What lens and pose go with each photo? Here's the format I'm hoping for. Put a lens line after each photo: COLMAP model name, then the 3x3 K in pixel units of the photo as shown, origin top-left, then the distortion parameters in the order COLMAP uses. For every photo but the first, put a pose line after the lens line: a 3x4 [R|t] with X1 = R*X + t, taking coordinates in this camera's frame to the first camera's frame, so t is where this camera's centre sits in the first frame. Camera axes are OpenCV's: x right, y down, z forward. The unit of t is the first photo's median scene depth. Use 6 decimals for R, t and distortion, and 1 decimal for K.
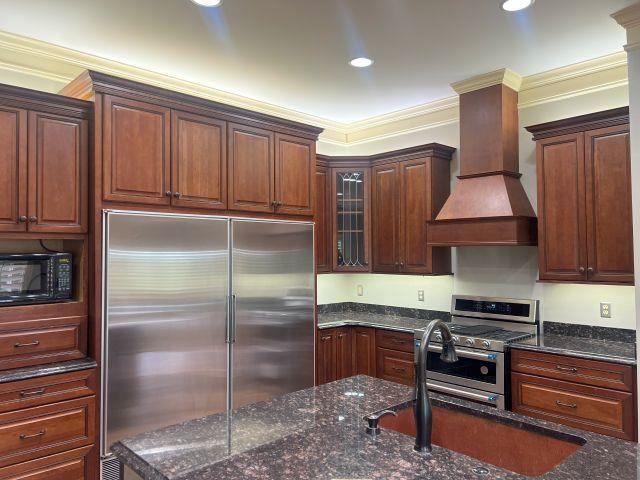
lens RADIAL K [[481.3, 0, 320.3], [0, 481.3, 239.1], [0, 0, 1]] dist [0.058089, -0.066672]
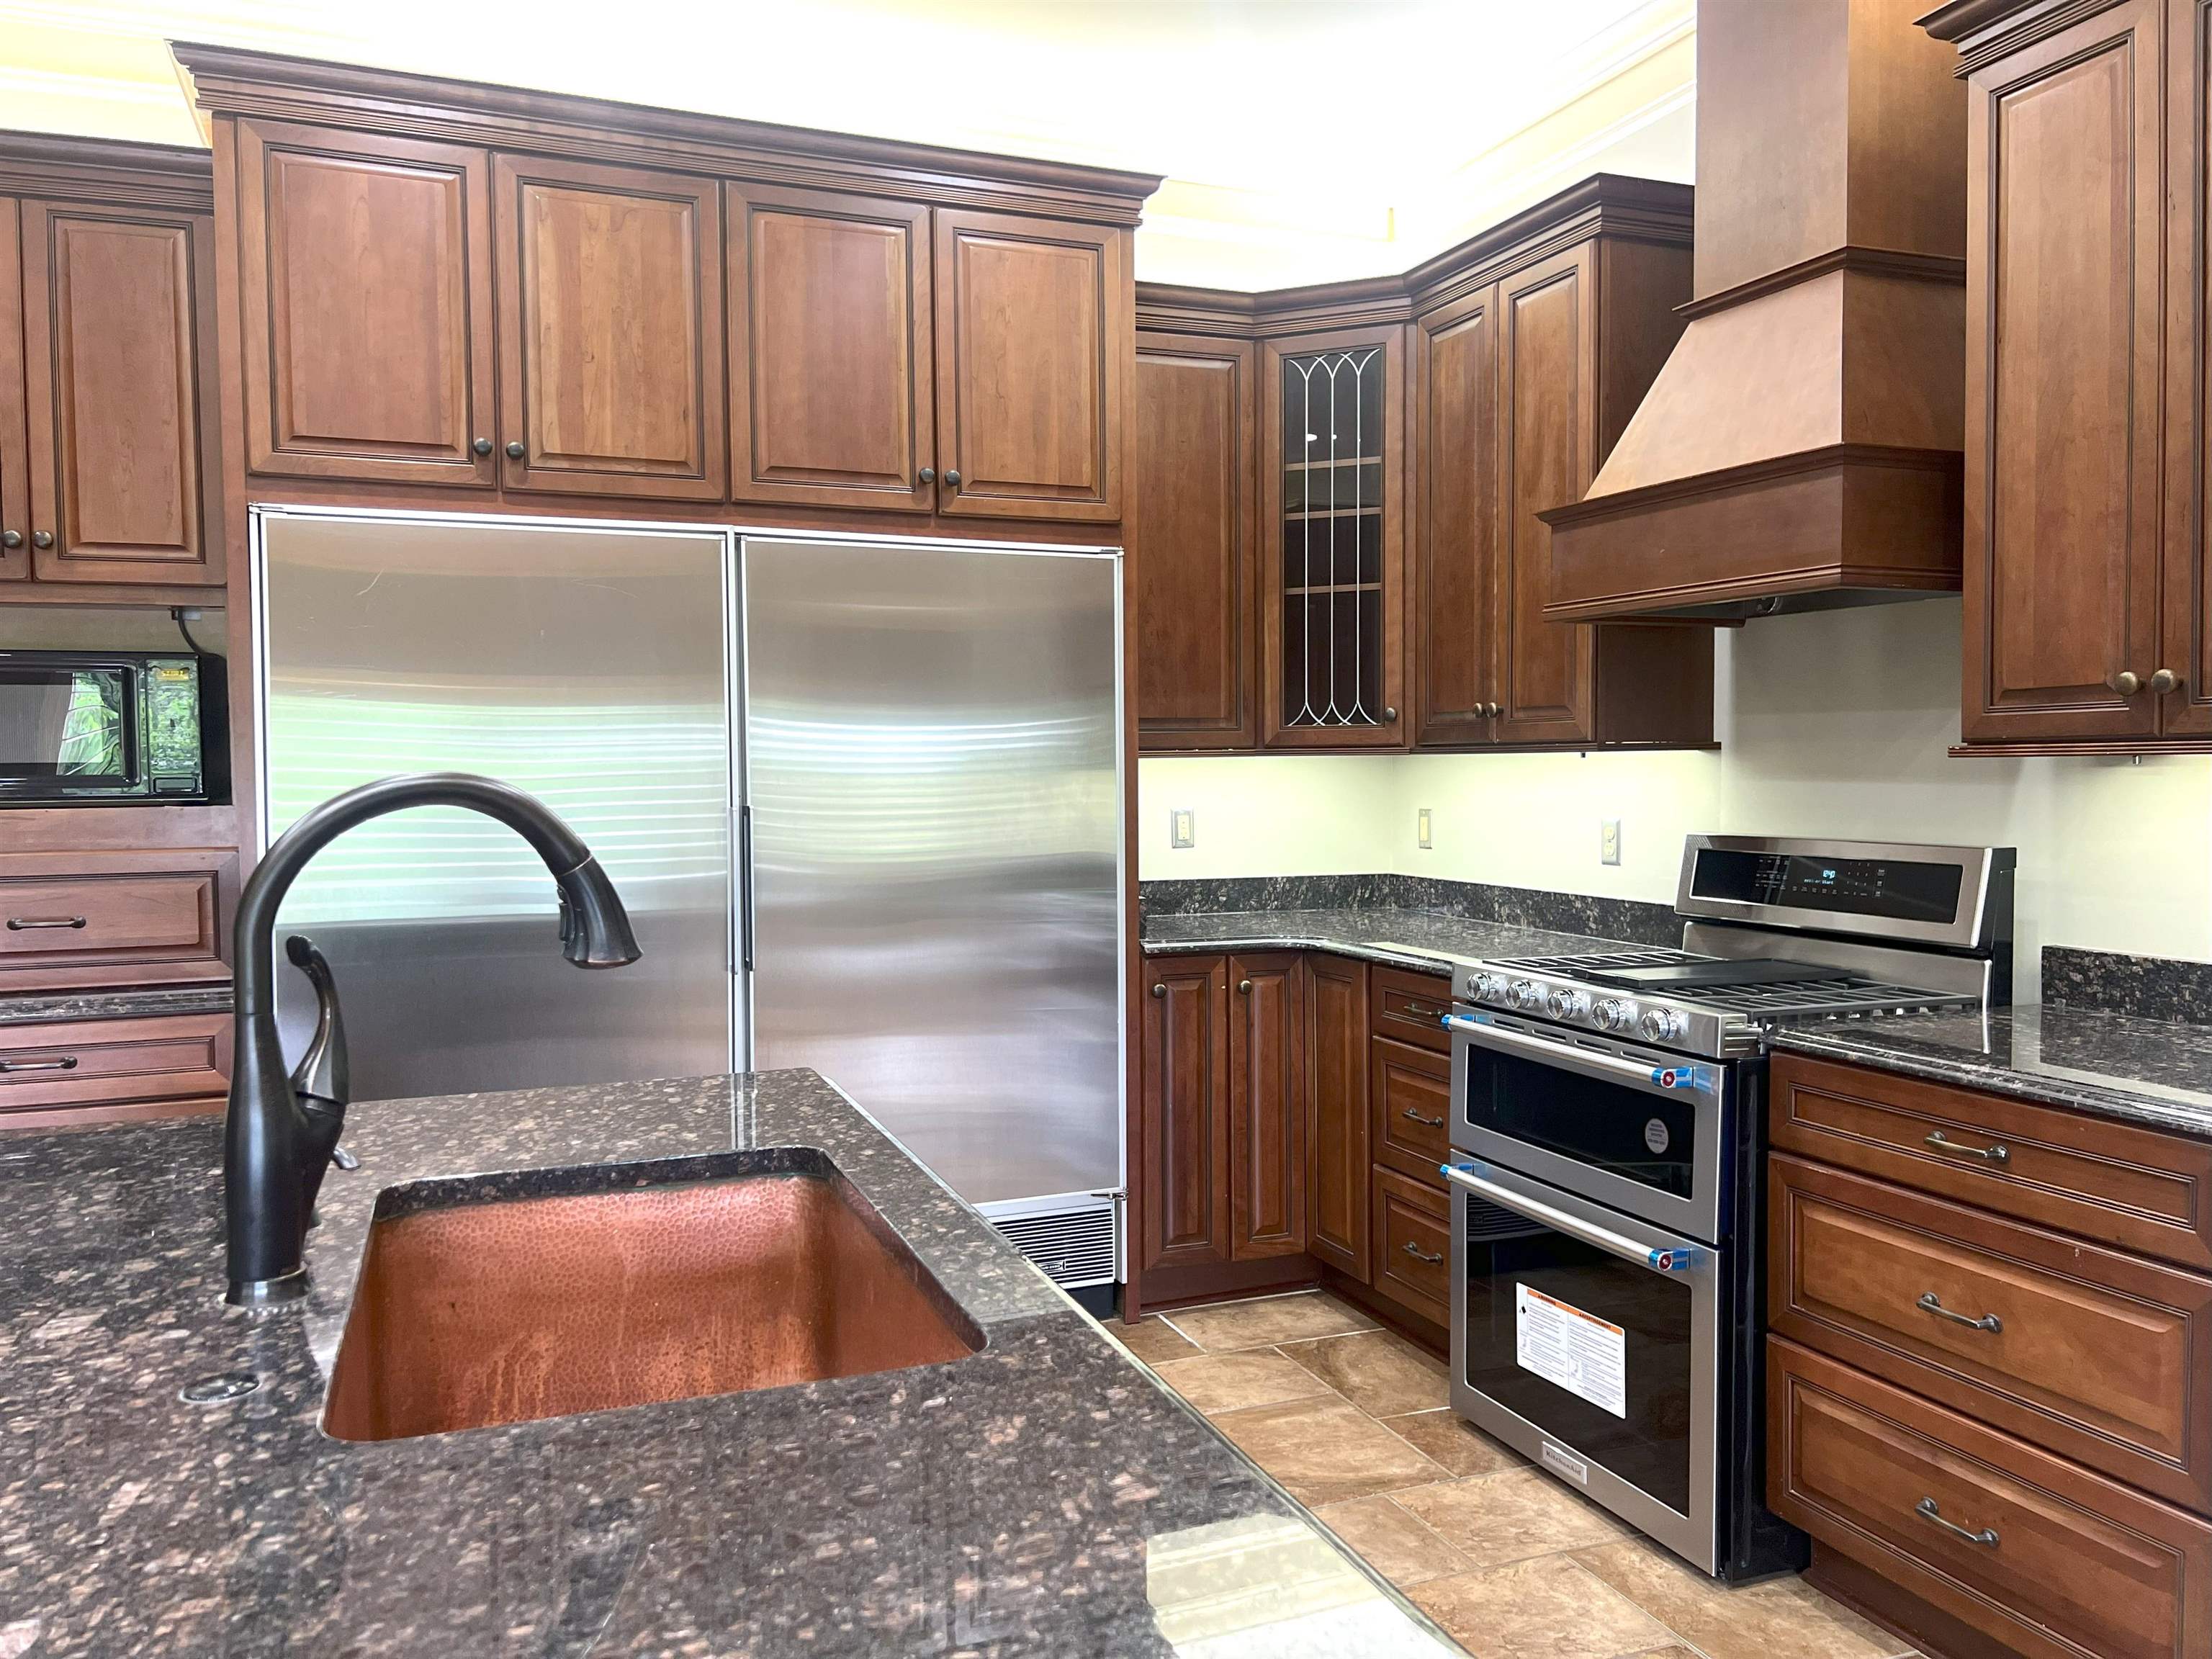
lens RADIAL K [[1663.5, 0, 1108.4], [0, 1663.5, 829.0], [0, 0, 1]] dist [0.058089, -0.066672]
pose [[0.926153, 0.012956, -0.376926, 0.370319], [0.013397, 0.997649, 0.067210, 0.064203], [0.376910, -0.067296, 0.923802, 0.169506]]
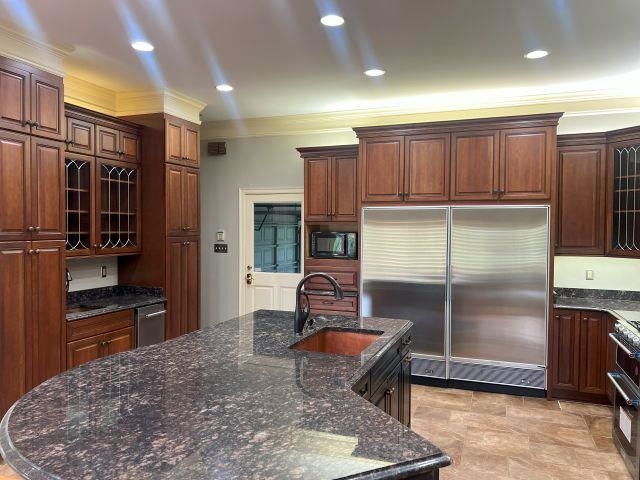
lens RADIAL K [[481.3, 0, 318.9], [0, 481.3, 239.0], [0, 0, 1]] dist [0.058089, -0.066672]
pose [[0.435664, 0.025448, -0.899750, 0.823060], [0.017981, 0.999155, 0.036966, -0.011305], [0.899930, -0.032283, 0.434838, 0.098159]]
